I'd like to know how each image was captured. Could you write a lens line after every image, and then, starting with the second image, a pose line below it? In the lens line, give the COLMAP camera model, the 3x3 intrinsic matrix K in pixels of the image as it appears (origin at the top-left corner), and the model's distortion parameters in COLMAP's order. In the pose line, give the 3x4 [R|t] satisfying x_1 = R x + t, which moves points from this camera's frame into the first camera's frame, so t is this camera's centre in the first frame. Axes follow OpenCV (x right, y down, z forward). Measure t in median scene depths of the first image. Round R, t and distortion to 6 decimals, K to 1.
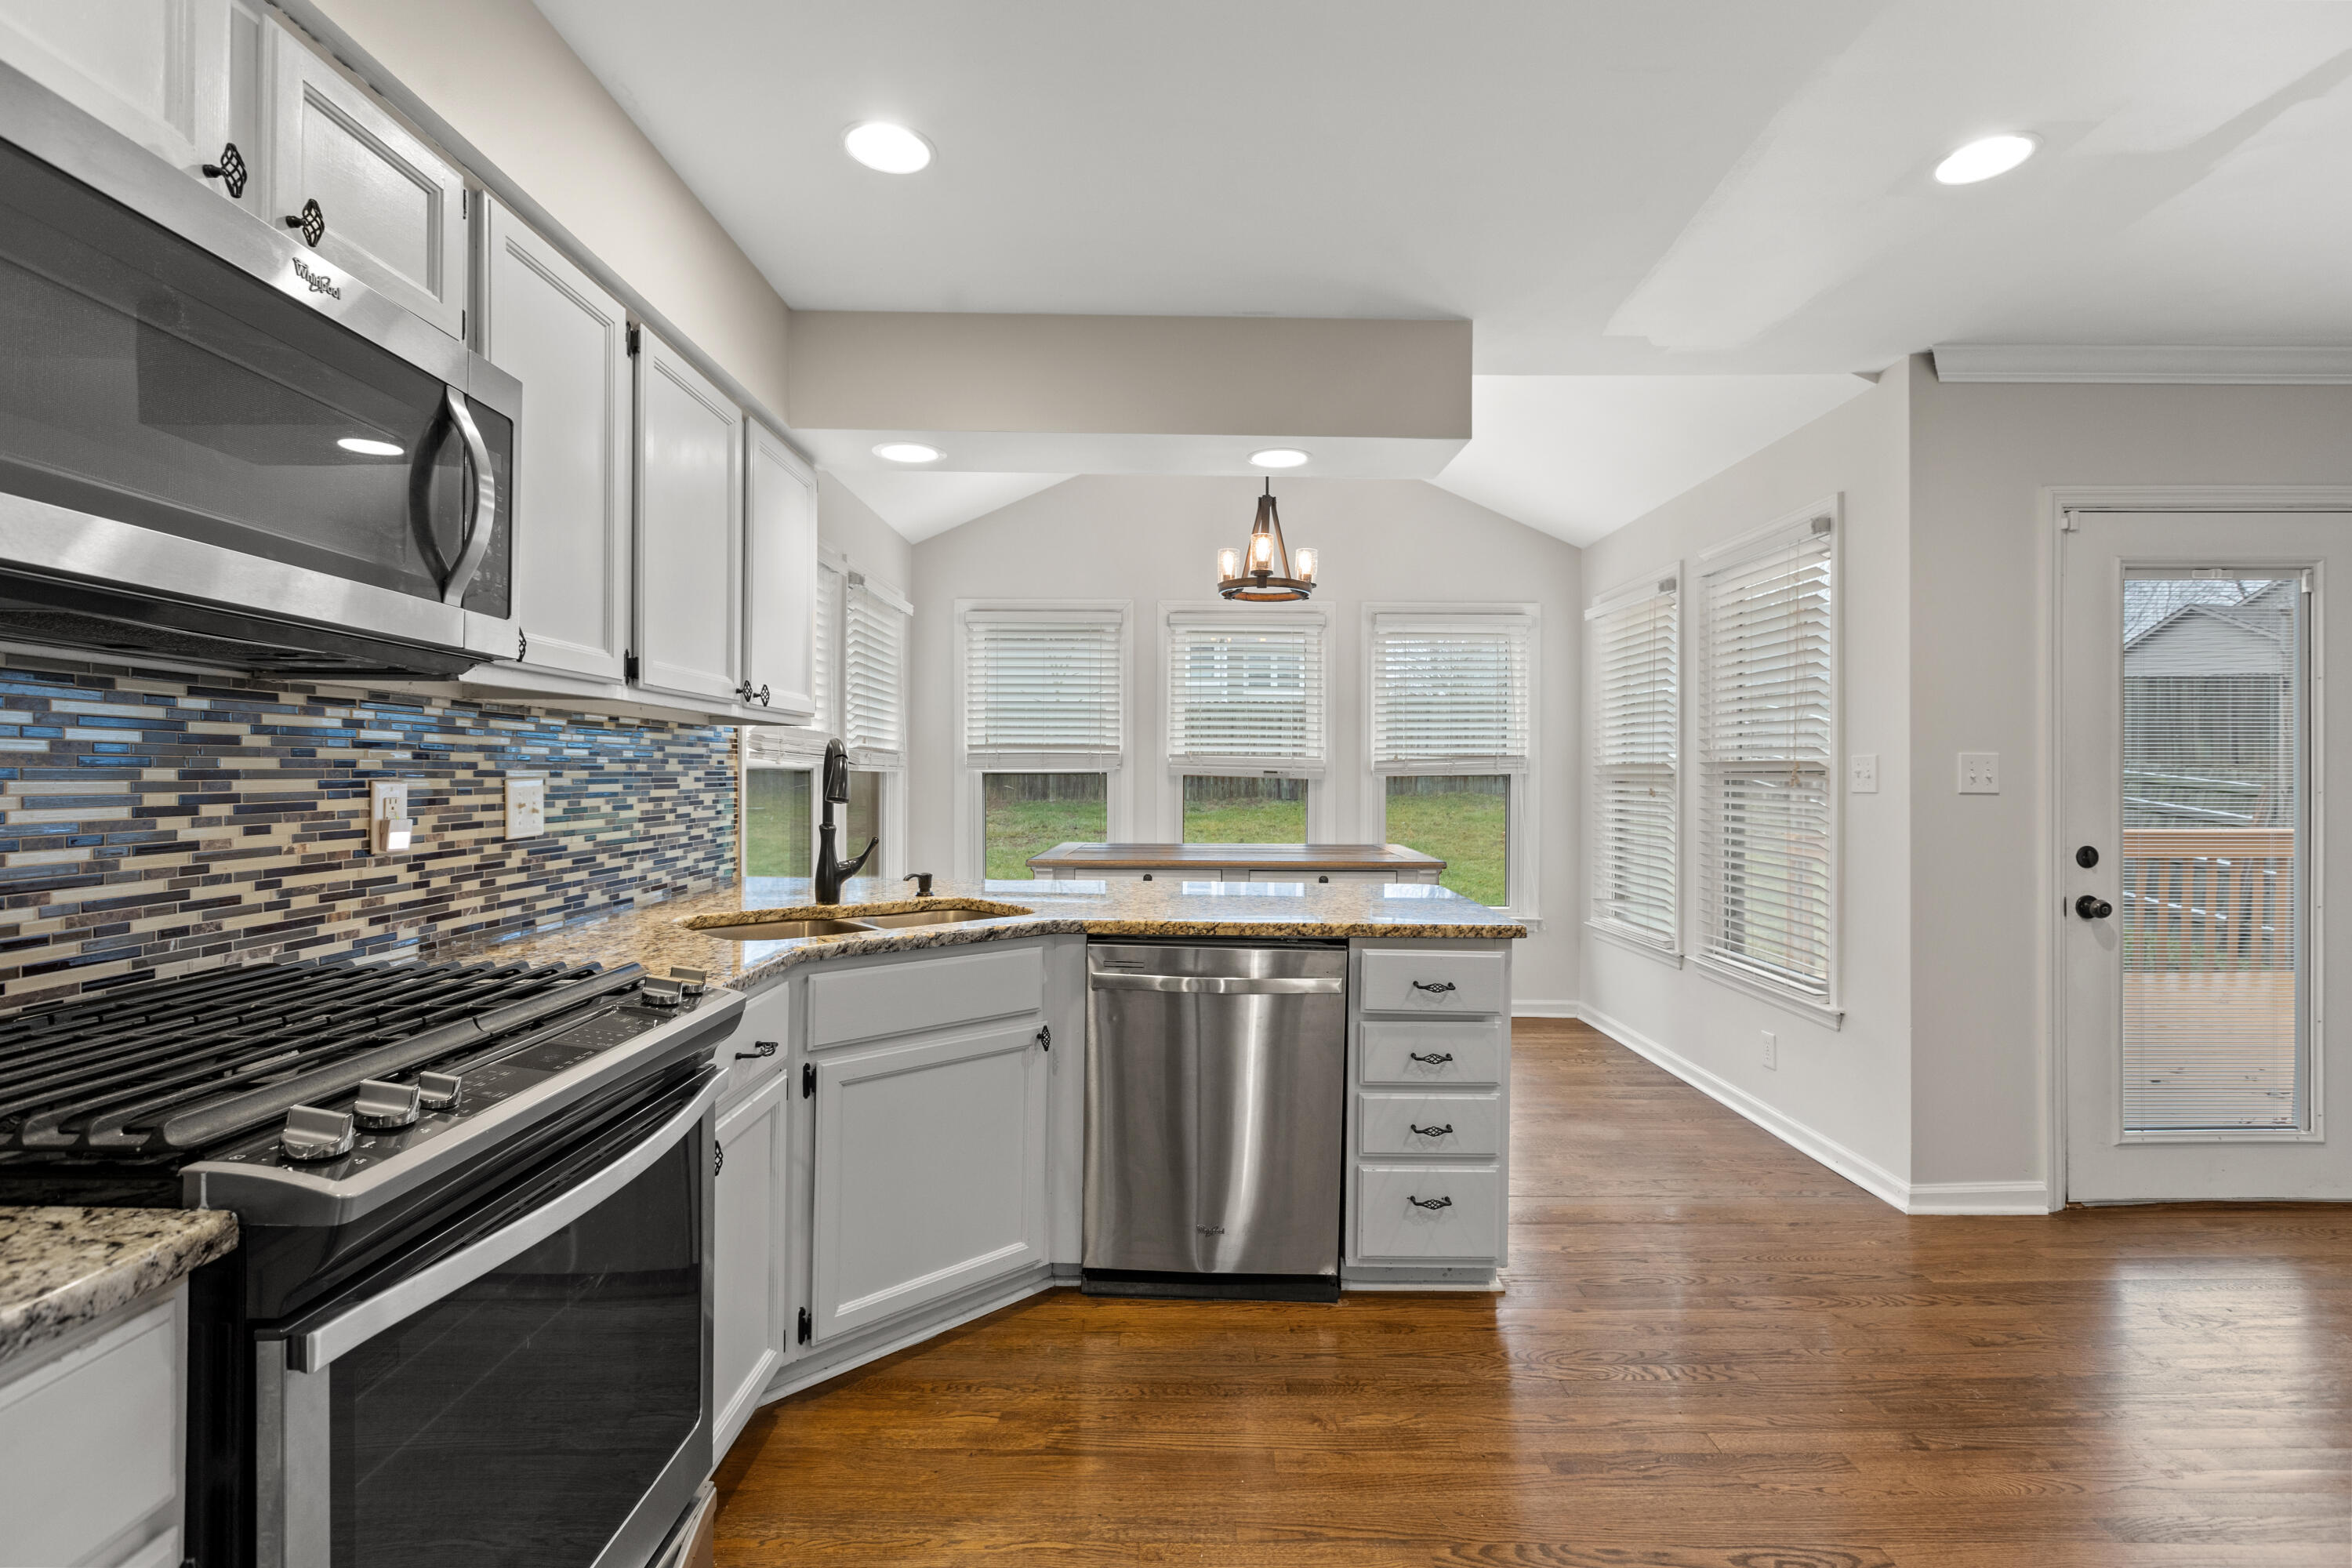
lens RADIAL K [[1075.5, 0, 1169.5], [0, 1075.5, 784.7], [0, 0, 1]] dist [0.003435, -0.000701]
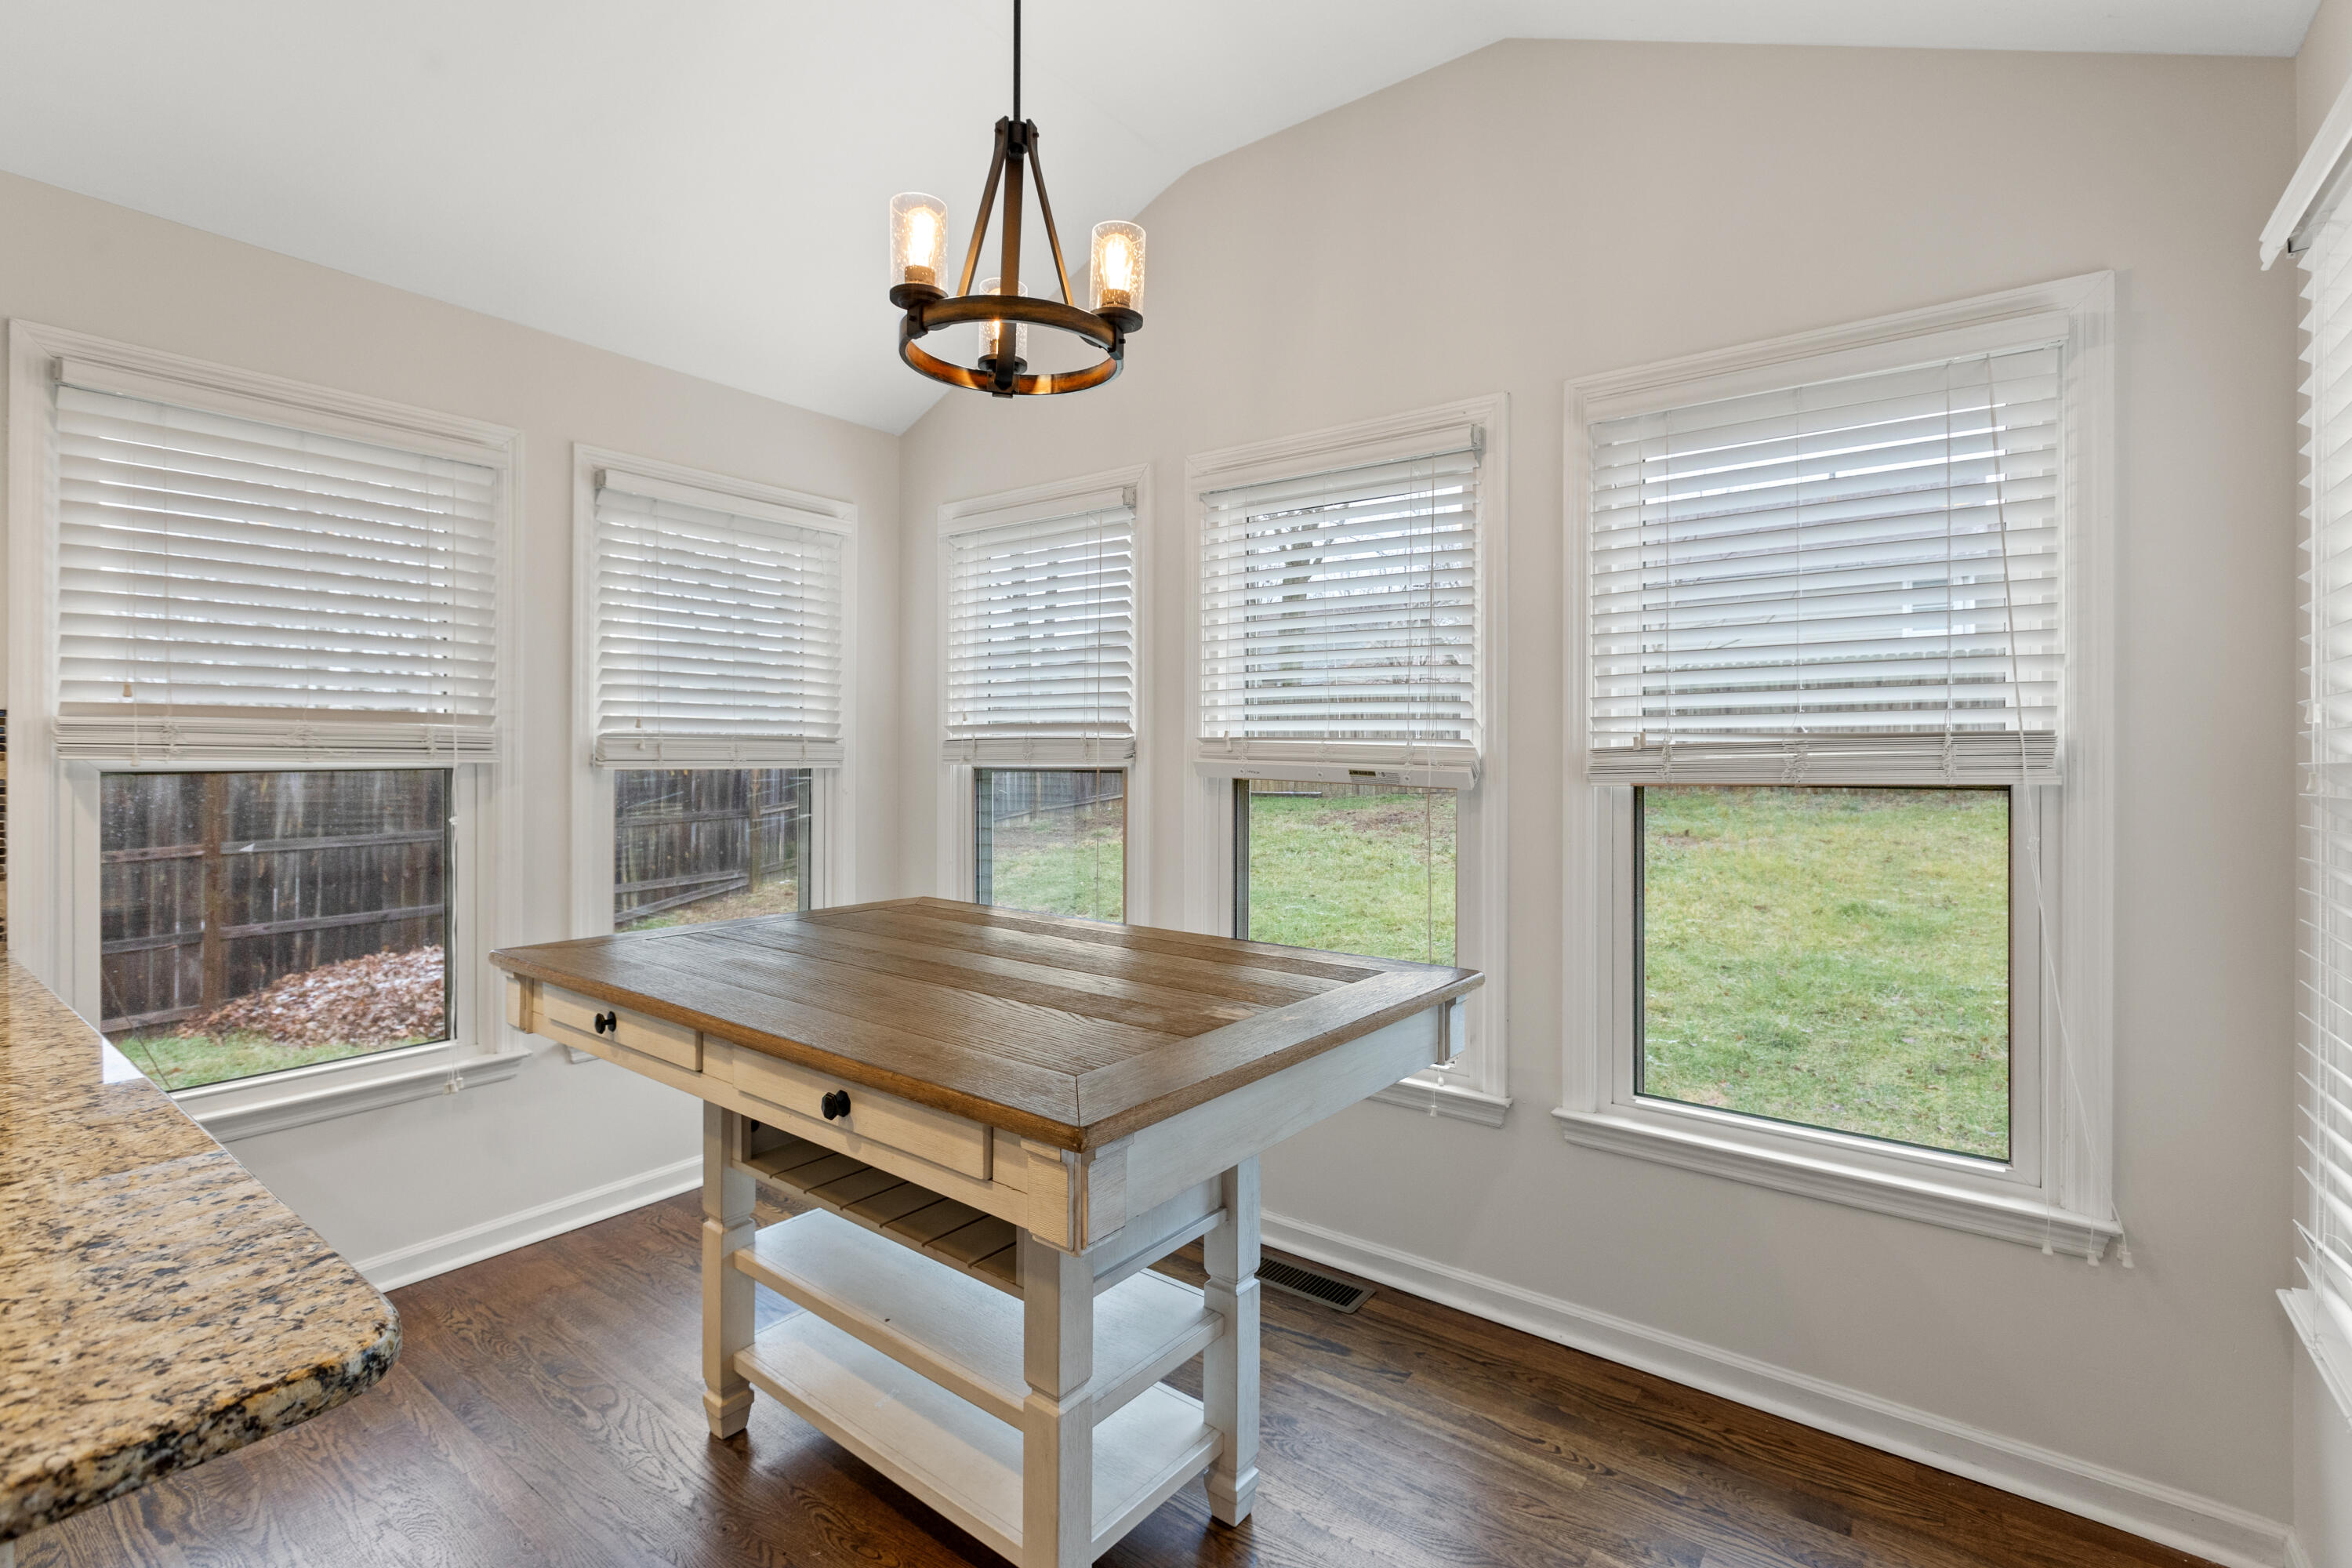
lens RADIAL K [[1075.5, 0, 1171.8], [0, 1075.5, 752.2], [0, 0, 1]] dist [0.003435, -0.000701]
pose [[0.796210, -0.003720, -0.605009, 0.704609], [-0.003747, 0.999932, -0.011080, -0.032593], [0.605009, 0.011089, 0.796142, 1.259347]]
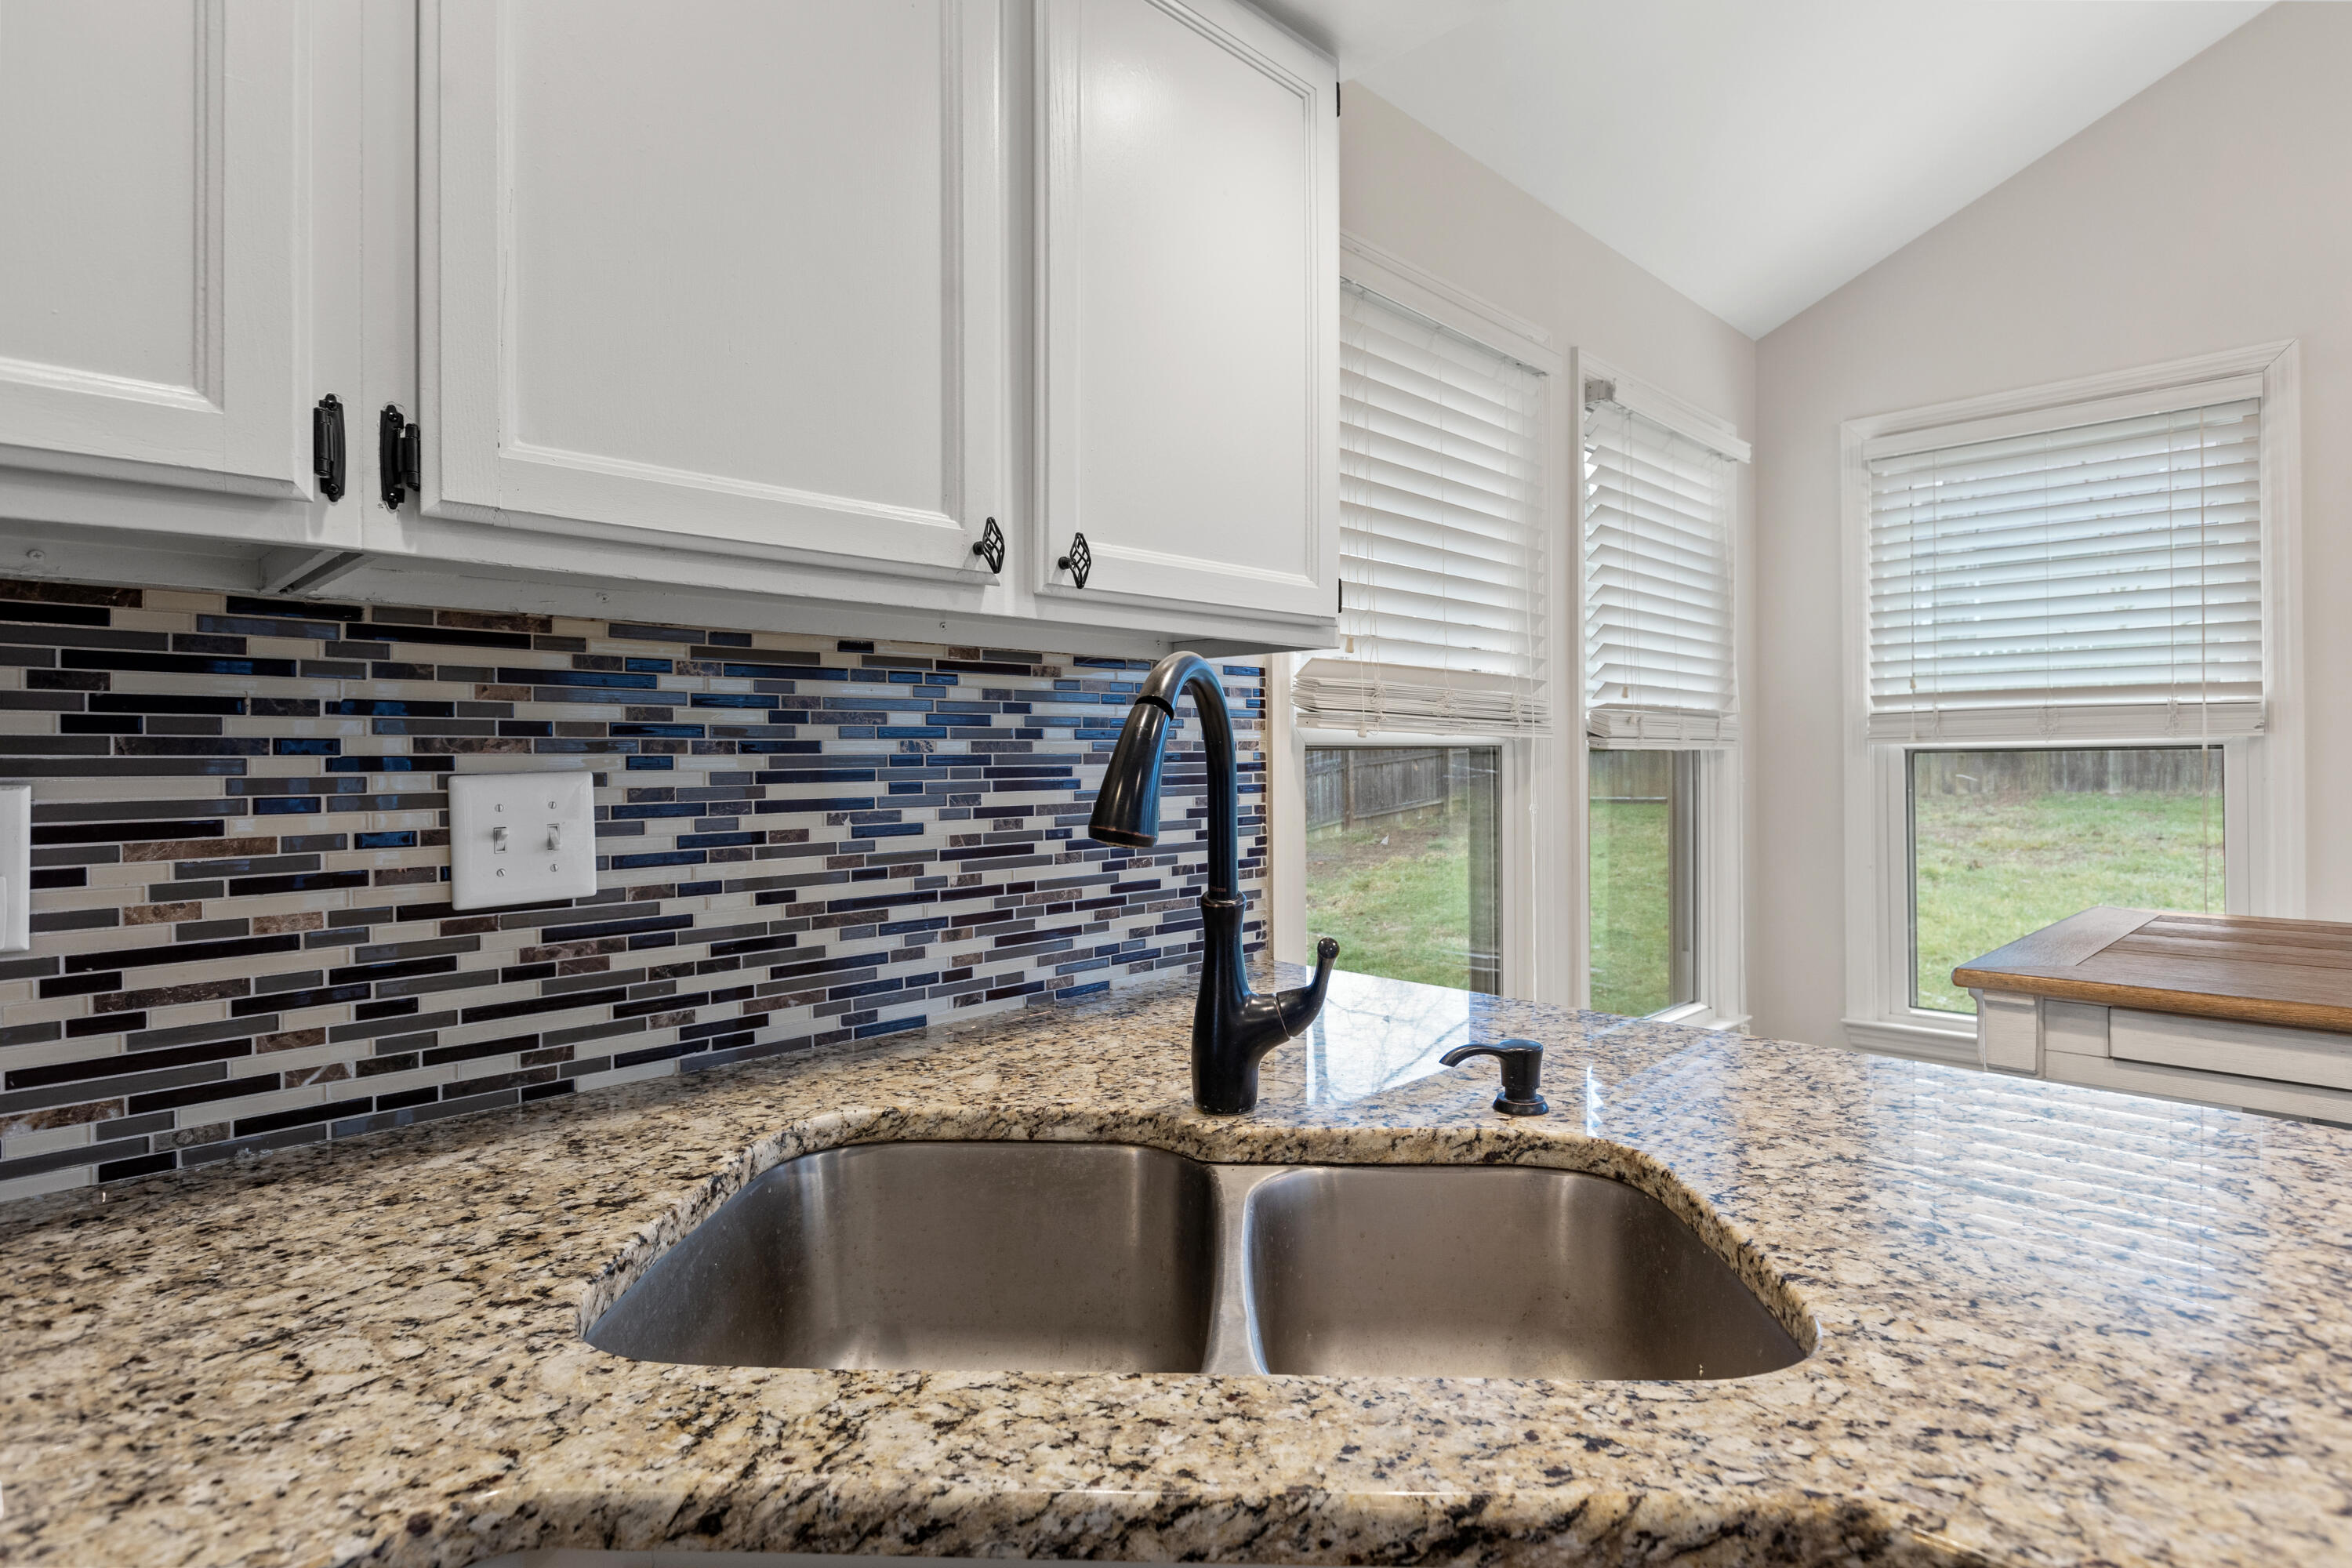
lens RADIAL K [[1199.5, 0, 1179.9], [0, 1199.5, 760.0], [0, 0, 1]] dist [-0.005892, 0.000099]
pose [[0.712645, -0.011674, -0.701428, -0.043761], [0.005862, 0.999926, -0.010687, -0.004178], [0.701500, 0.003504, 0.712660, 0.781625]]
